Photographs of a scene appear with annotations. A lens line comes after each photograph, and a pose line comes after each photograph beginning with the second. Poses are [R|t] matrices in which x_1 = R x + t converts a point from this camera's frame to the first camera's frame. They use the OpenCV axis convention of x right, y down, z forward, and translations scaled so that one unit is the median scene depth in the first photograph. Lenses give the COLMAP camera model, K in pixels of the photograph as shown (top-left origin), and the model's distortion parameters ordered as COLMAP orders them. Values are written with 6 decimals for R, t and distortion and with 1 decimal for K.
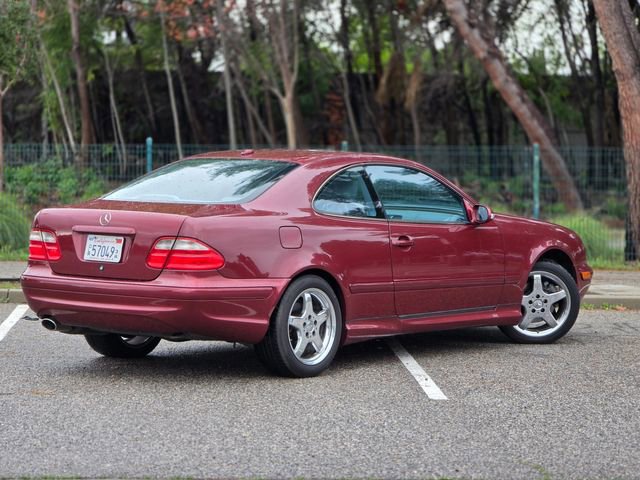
lens RADIAL K [[2148.2, 0, 320.1], [0, 2148.2, 236.0], [0, 0, 1]] dist [0.258438, 0.000000]
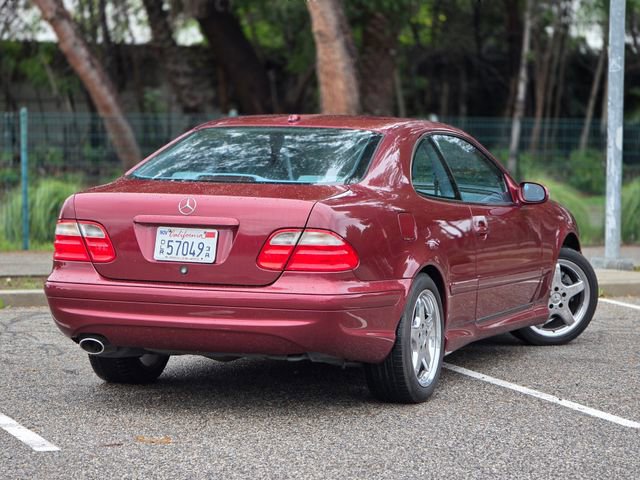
lens RADIAL K [[2148.2, 0, 316.7], [0, 2148.2, 240.5], [0, 0, 1]] dist [0.258438, 0.000000]
pose [[0.954586, -0.017479, 0.297423, -0.256040], [0.012754, 0.999760, 0.017819, -0.007915], [-0.297663, -0.013216, 0.954579, 0.233025]]
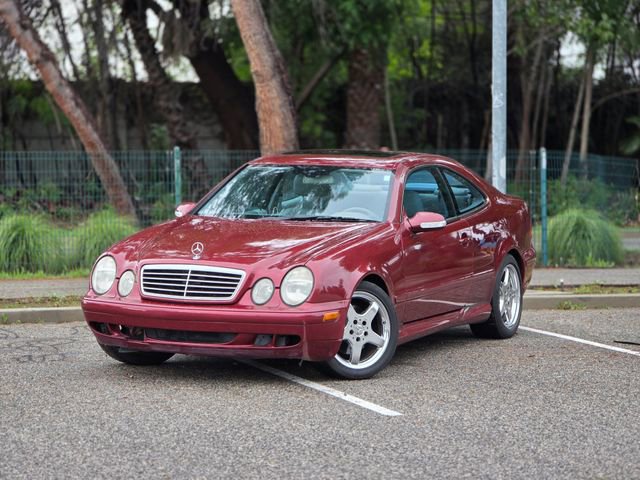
lens RADIAL K [[2148.2, 0, 318.5], [0, 2148.2, 241.3], [0, 0, 1]] dist [0.258438, 0.000000]
pose [[0.960700, -0.026246, 0.276344, -0.202025], [0.026452, 0.999646, 0.002984, -0.003120], [-0.276324, 0.004443, 0.961054, 0.092266]]
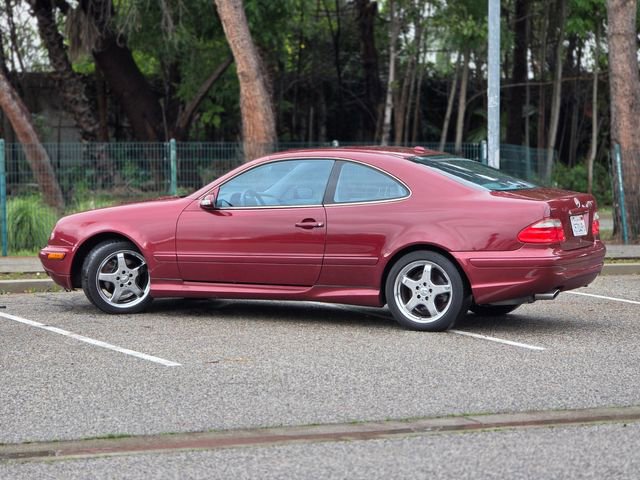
lens RADIAL K [[2148.2, 0, 320.0], [0, 2148.2, 239.5], [0, 0, 1]] dist [0.258438, 0.000000]
pose [[0.928182, -0.029472, 0.370957, -0.444707], [0.027488, 0.999566, 0.010637, -0.002938], [-0.371109, 0.000324, 0.928589, -0.080398]]
